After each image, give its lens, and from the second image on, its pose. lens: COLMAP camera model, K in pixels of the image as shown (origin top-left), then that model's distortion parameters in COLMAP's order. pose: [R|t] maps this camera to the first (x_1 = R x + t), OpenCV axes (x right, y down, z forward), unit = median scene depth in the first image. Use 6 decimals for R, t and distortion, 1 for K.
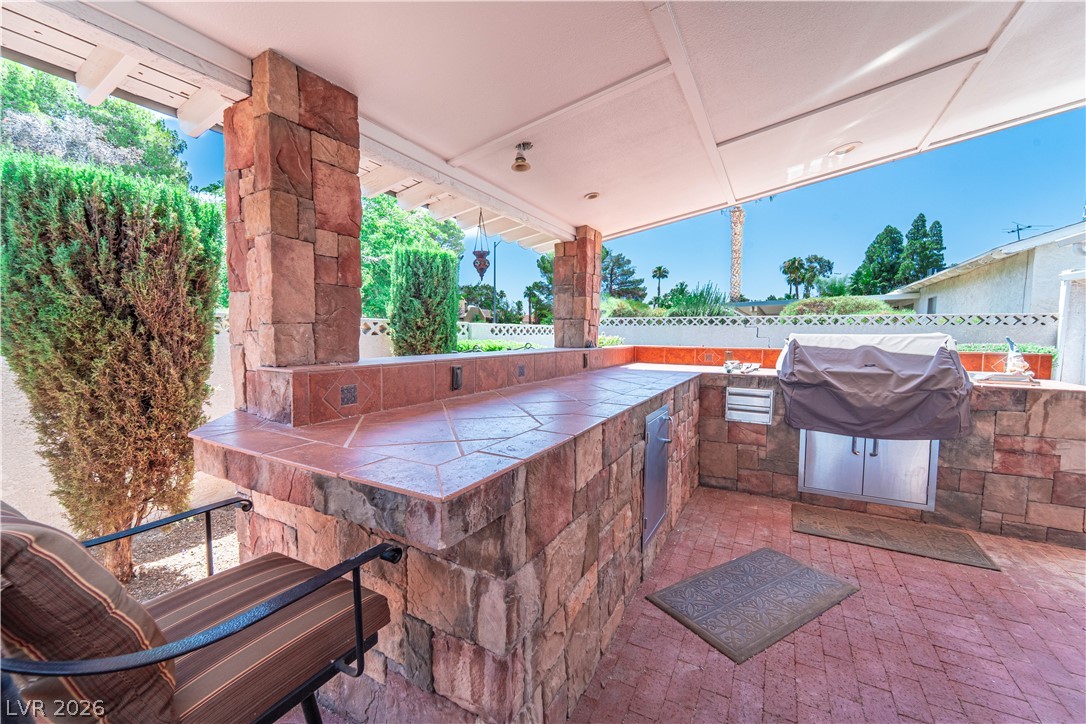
lens RADIAL K [[443.9, 0, 541.0], [0, 443.9, 364.4], [0, 0, 1]] dist [0.003612, -0.003214]
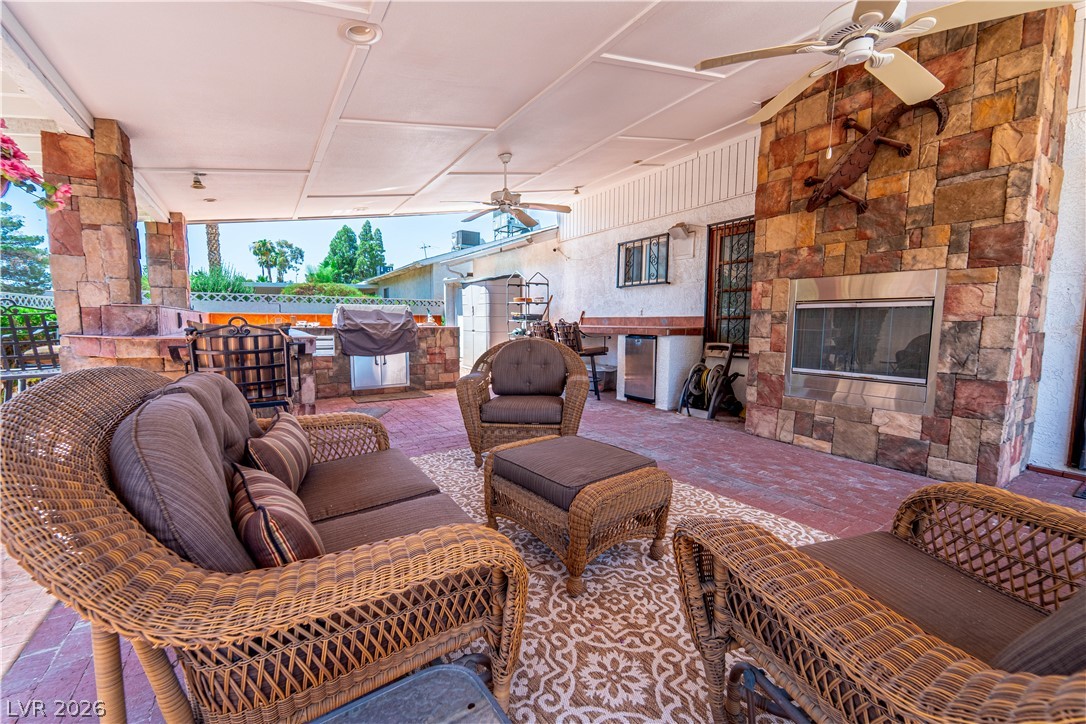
lens RADIAL K [[443.9, 0, 543.2], [0, 443.9, 367.6], [0, 0, 1]] dist [0.003612, -0.003214]
pose [[0.480587, -0.096631, 0.871607, -0.603321], [0.059112, 0.995219, 0.077742, 0.093931], [-0.874952, 0.014161, 0.484002, -0.551750]]
